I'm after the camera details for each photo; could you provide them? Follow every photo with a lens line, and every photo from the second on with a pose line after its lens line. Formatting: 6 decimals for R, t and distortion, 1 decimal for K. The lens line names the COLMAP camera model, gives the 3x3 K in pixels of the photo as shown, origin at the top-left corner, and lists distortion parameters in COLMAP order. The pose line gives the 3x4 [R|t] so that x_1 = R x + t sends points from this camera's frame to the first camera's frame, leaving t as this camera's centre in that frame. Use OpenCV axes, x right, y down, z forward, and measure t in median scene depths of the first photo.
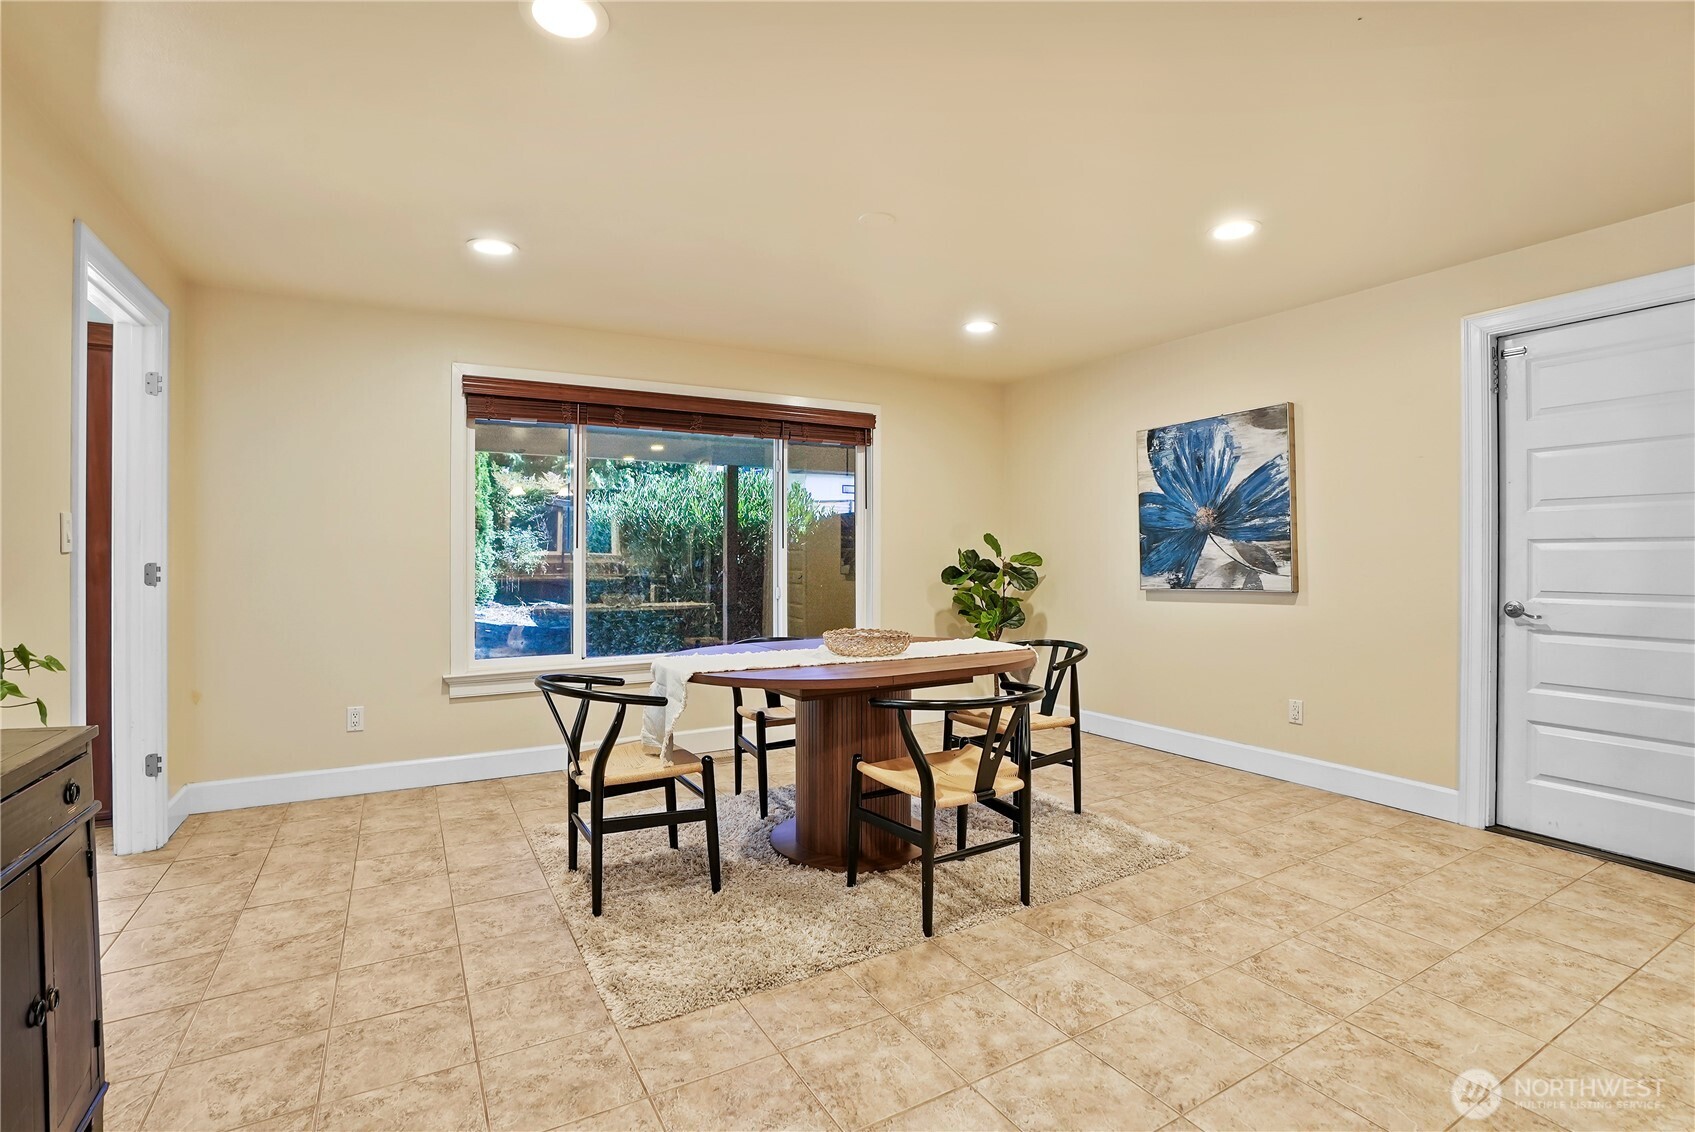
lens RADIAL K [[794.2, 0, 854.0], [0, 794.2, 554.0], [0, 0, 1]] dist [-0.067298, 0.025510]
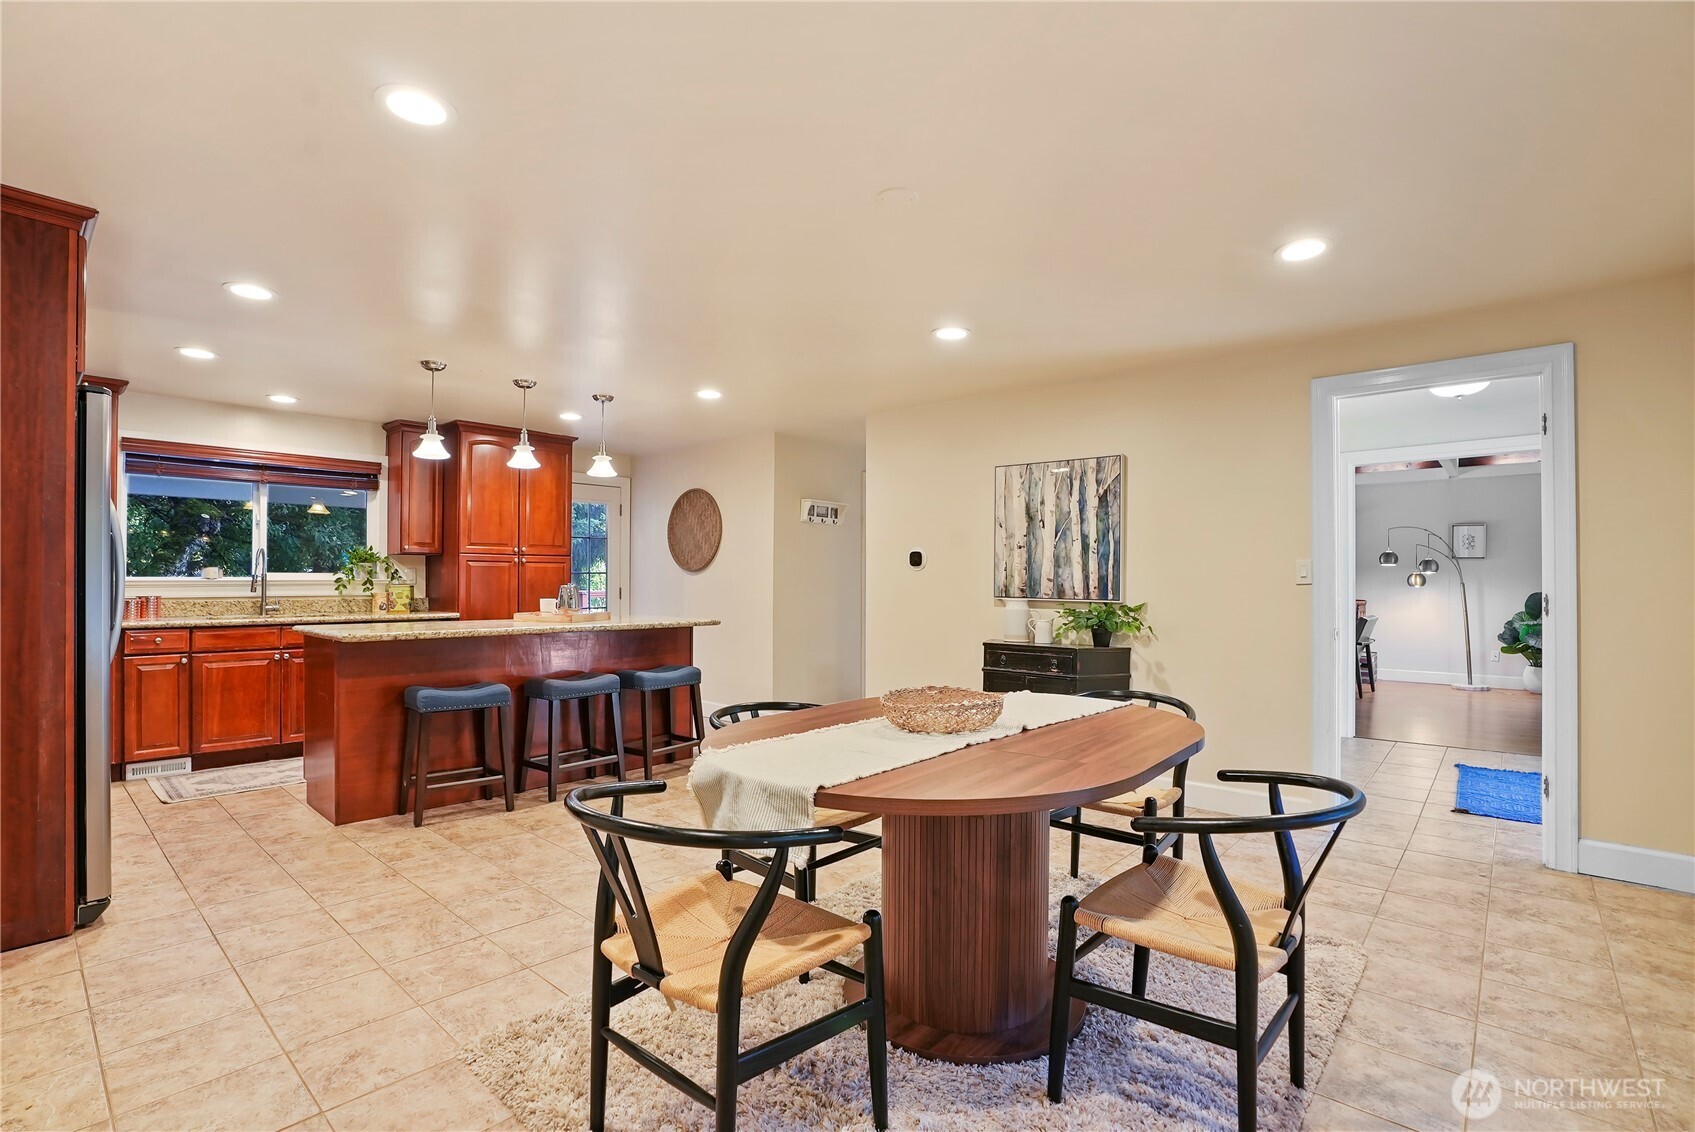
lens RADIAL K [[794.2, 0, 847.3], [0, 794.2, 566.5], [0, 0, 1]] dist [-0.067298, 0.025510]
pose [[-0.951462, -0.008739, -0.307641, 0.253335], [-0.002370, 0.999775, -0.021072, -0.001463], [0.307756, -0.019320, -0.951269, 1.324579]]
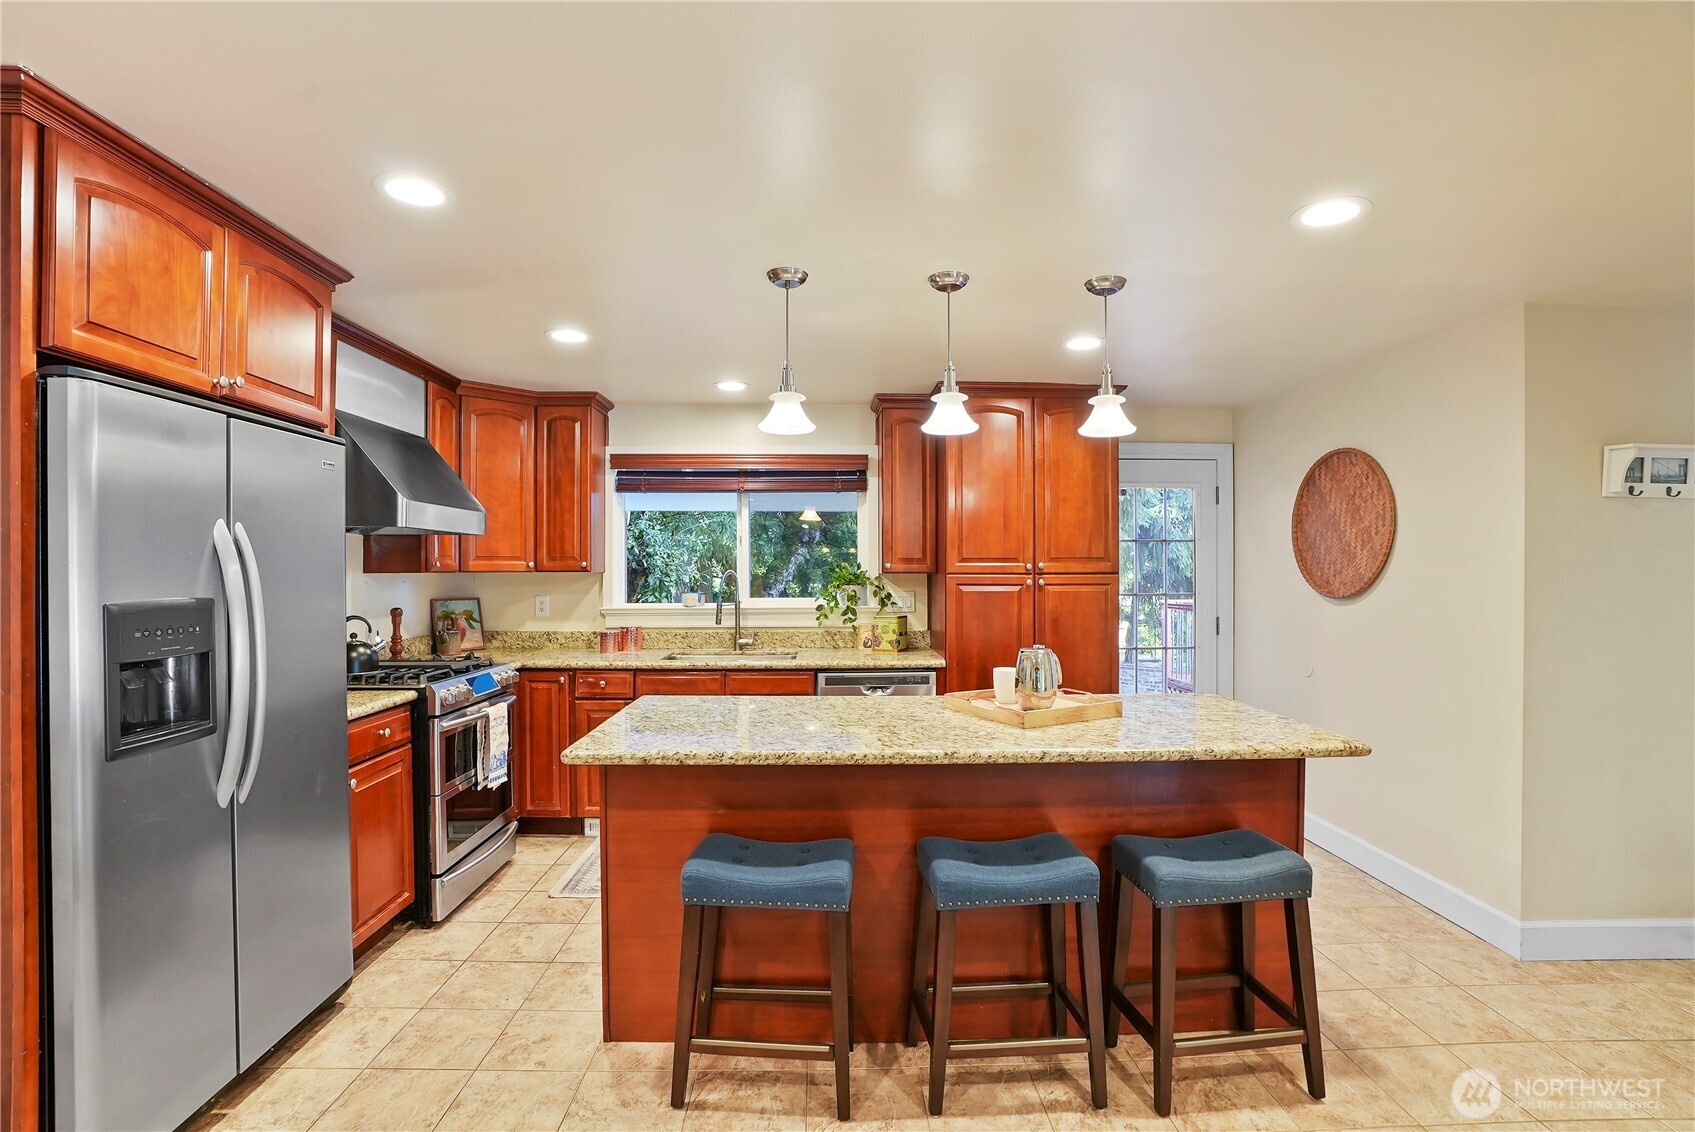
lens RADIAL K [[794.2, 0, 850.2], [0, 794.2, 568.4], [0, 0, 1]] dist [-0.067298, 0.025510]
pose [[-0.880707, -0.002096, 0.473658, 0.112279], [-0.002414, 0.999997, -0.000062, -0.063847], [-0.473656, -0.001198, -0.880709, 0.653623]]
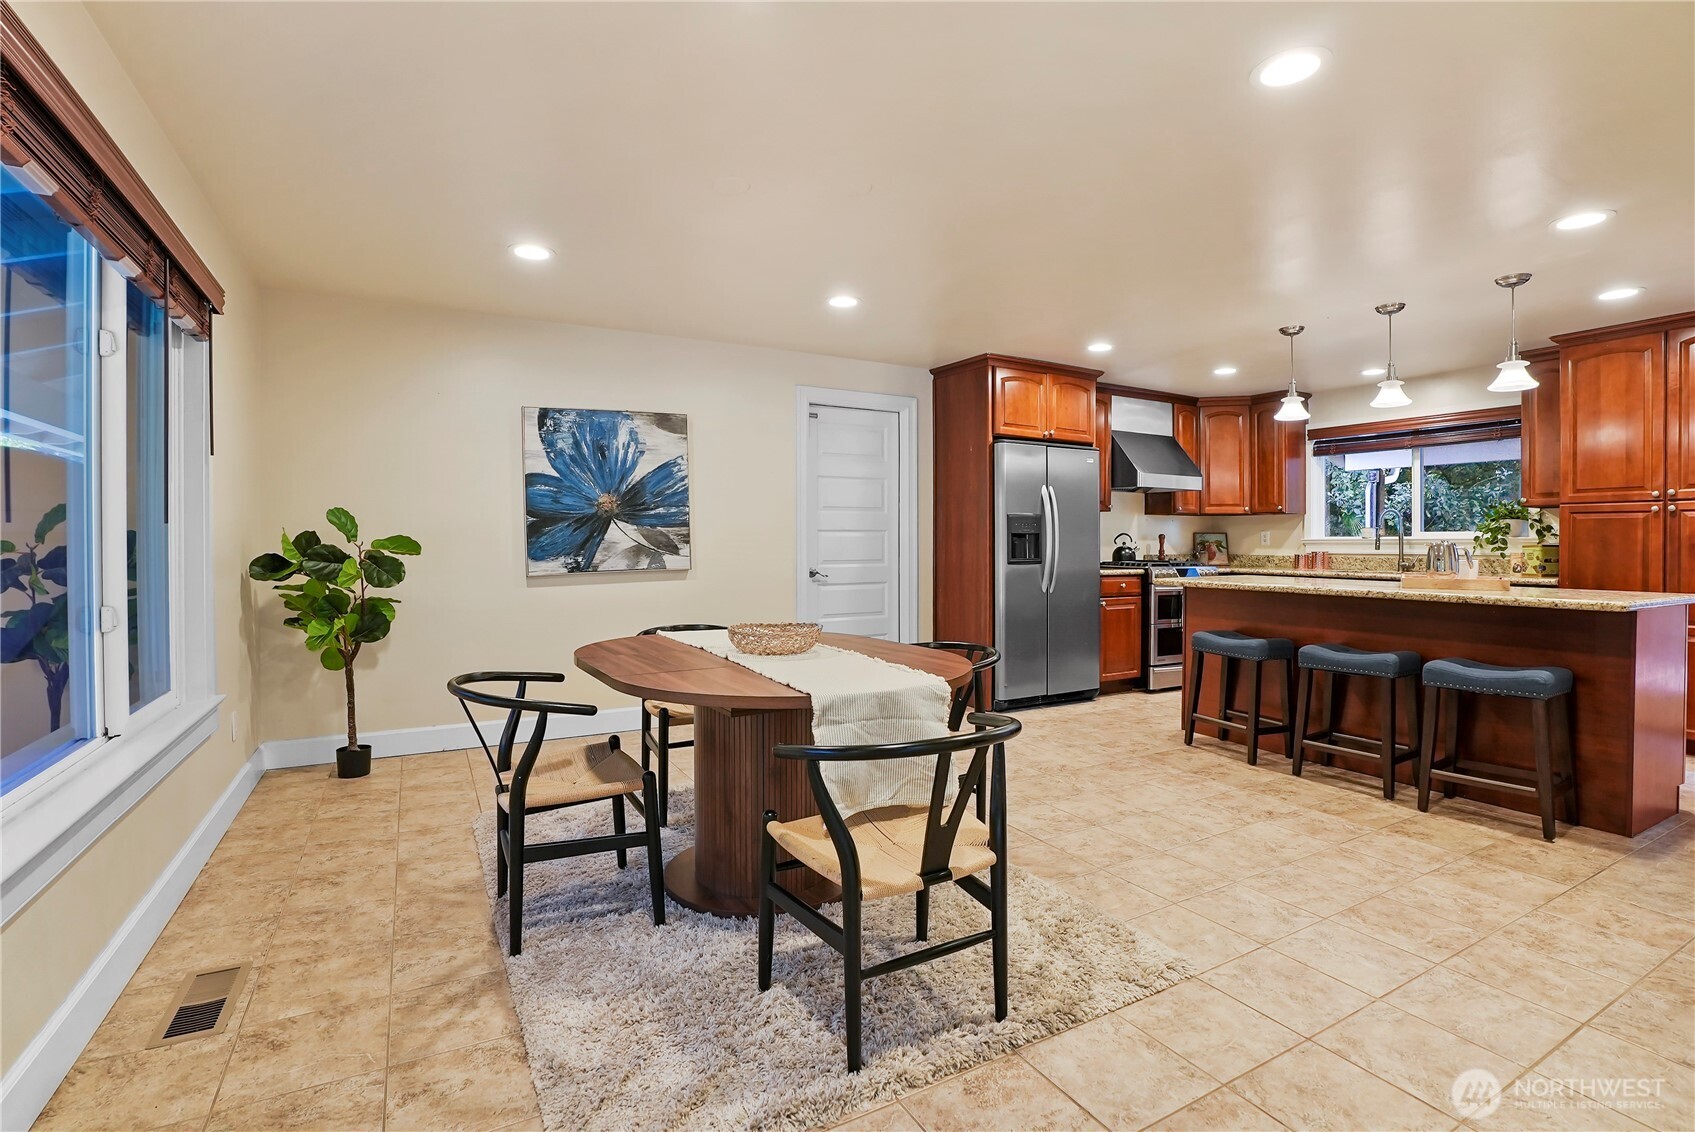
lens RADIAL K [[794.2, 0, 853.8], [0, 794.2, 552.7], [0, 0, 1]] dist [-0.067298, 0.025510]
pose [[0.013639, -0.015895, 0.999781, -0.682600], [-0.002773, 0.999869, 0.015934, 0.002192], [-0.999903, -0.002989, 0.013593, 0.723110]]
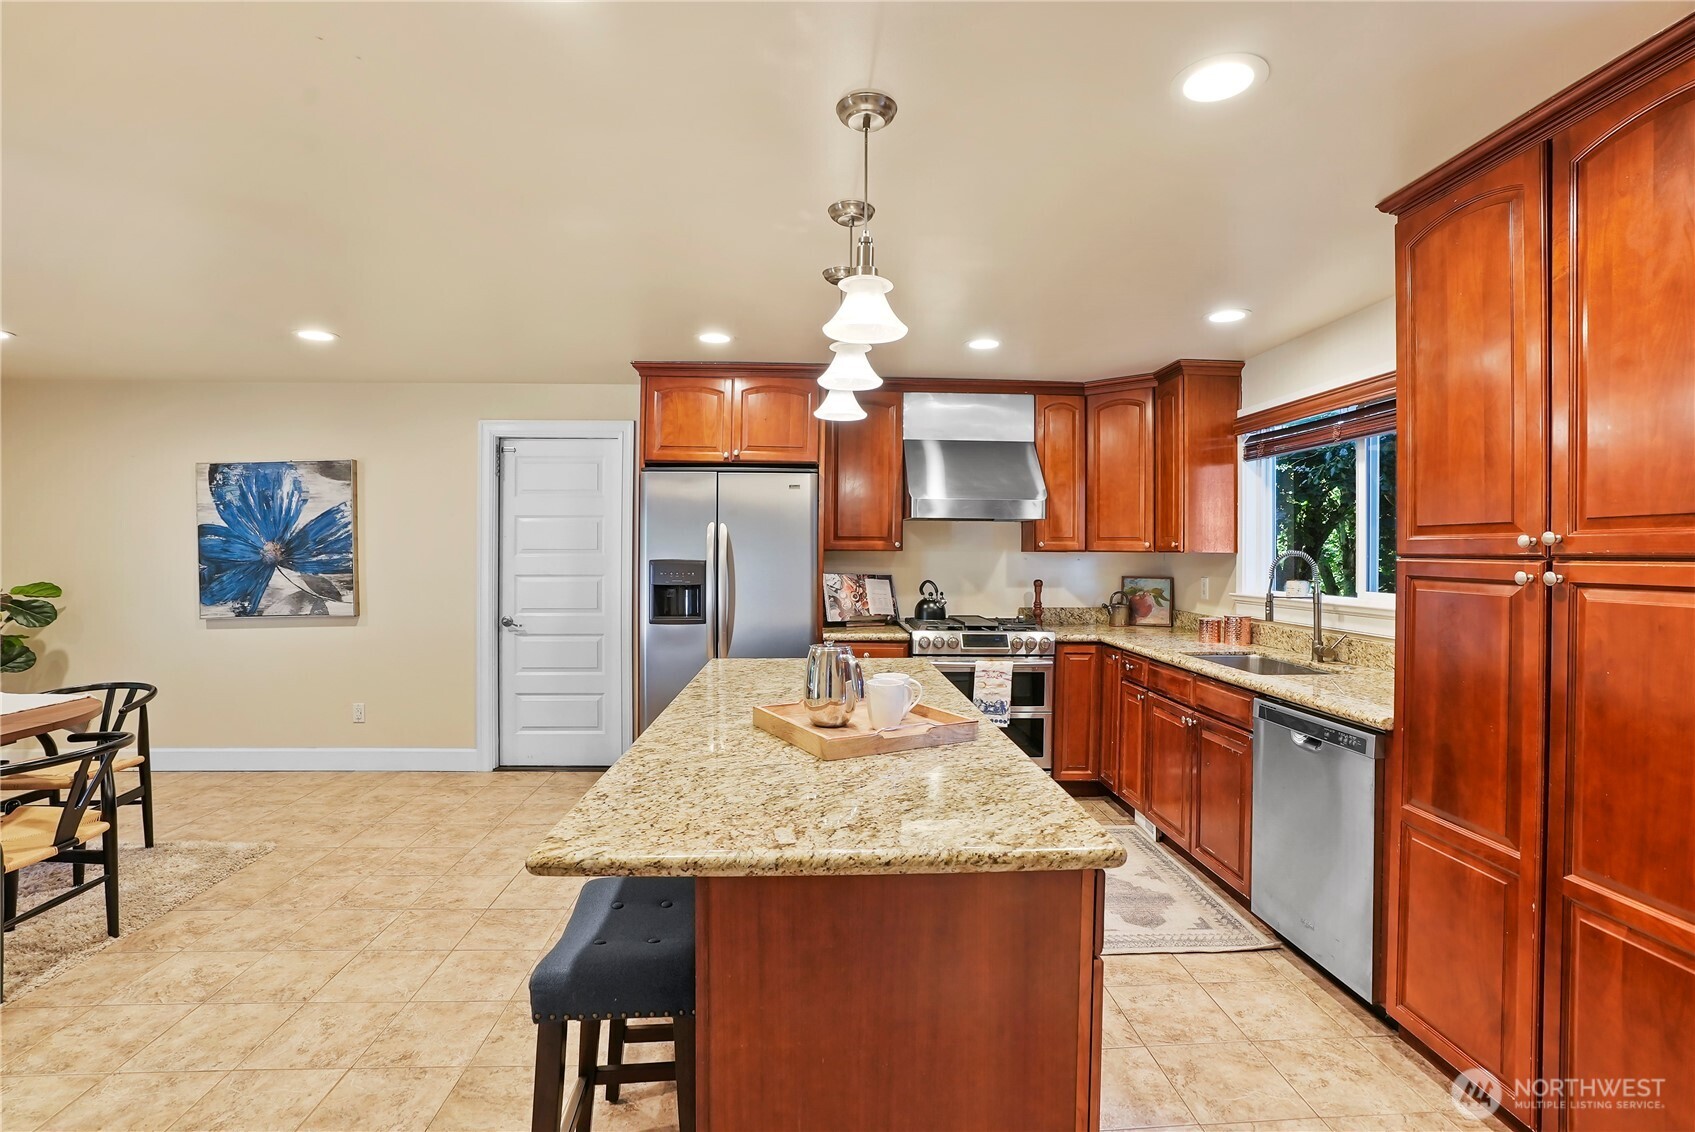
lens RADIAL K [[794.2, 0, 850.5], [0, 794.2, 554.2], [0, 0, 1]] dist [-0.067298, 0.025510]
pose [[0.455673, -0.003592, 0.890140, -0.164736], [-0.005503, 0.999961, 0.006852, -0.060255], [-0.890130, -0.008020, 0.455636, -0.245558]]
